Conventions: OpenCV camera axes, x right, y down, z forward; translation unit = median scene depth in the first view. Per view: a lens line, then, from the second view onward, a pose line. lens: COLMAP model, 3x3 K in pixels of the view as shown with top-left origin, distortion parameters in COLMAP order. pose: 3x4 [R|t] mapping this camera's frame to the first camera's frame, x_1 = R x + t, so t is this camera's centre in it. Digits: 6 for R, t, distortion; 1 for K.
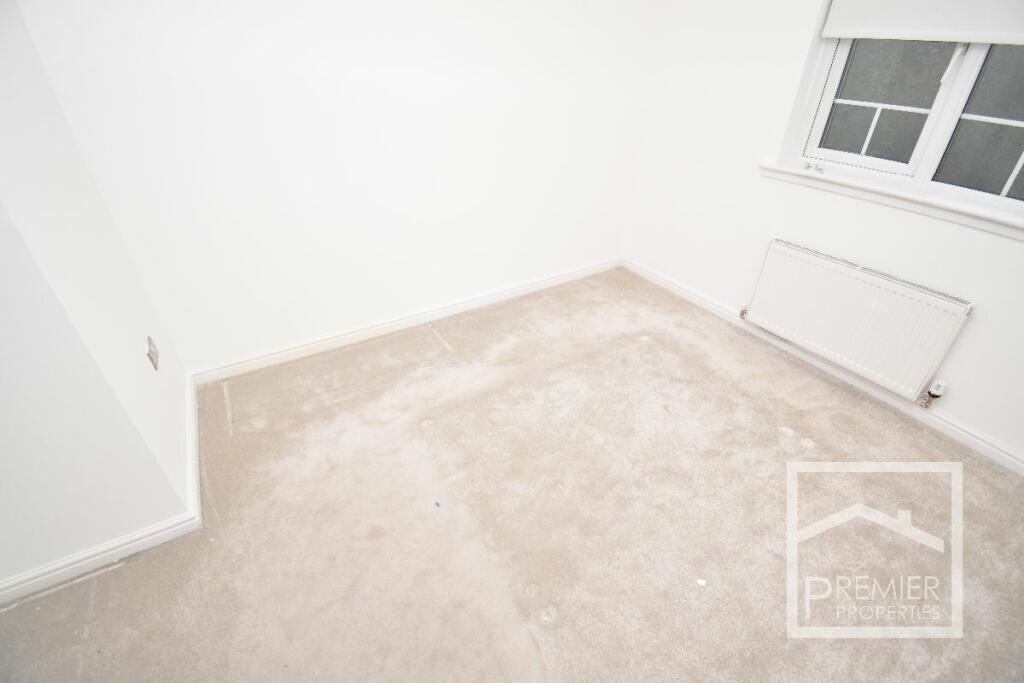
lens RADIAL K [[454.5, 0, 518.6], [0, 454.5, 344.6], [0, 0, 1]] dist [0.001776, -0.000086]
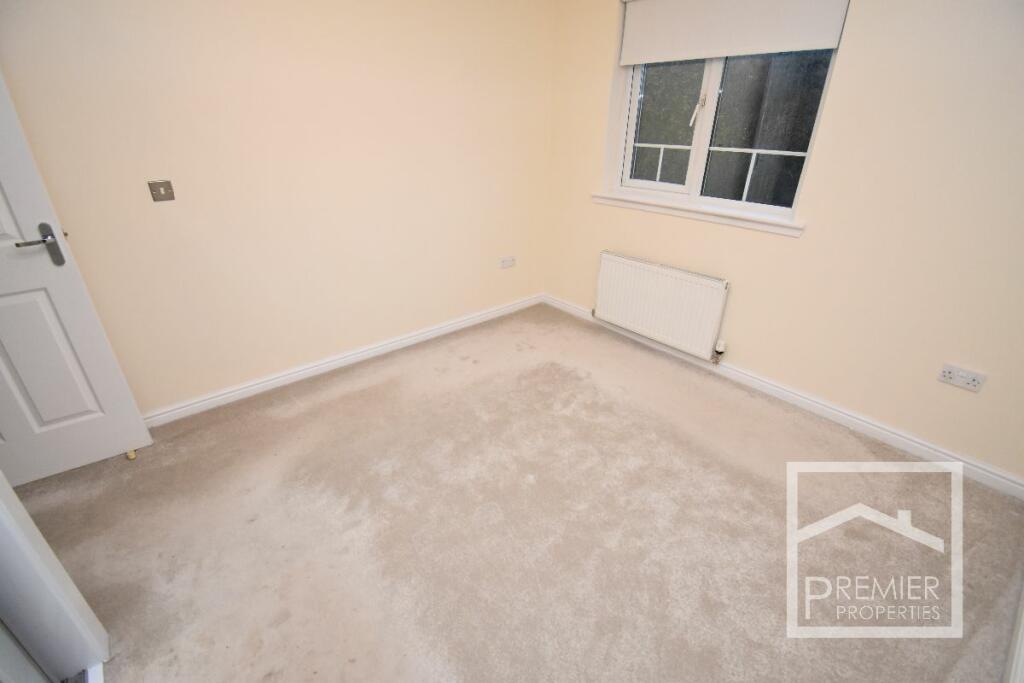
lens RADIAL K [[454.5, 0, 515.7], [0, 454.5, 342.0], [0, 0, 1]] dist [0.001776, -0.000086]
pose [[0.990383, -0.093447, 0.102022, 0.177164], [0.104828, 0.988097, -0.112581, 0.141107], [-0.090287, 0.122193, 0.988391, -0.195854]]
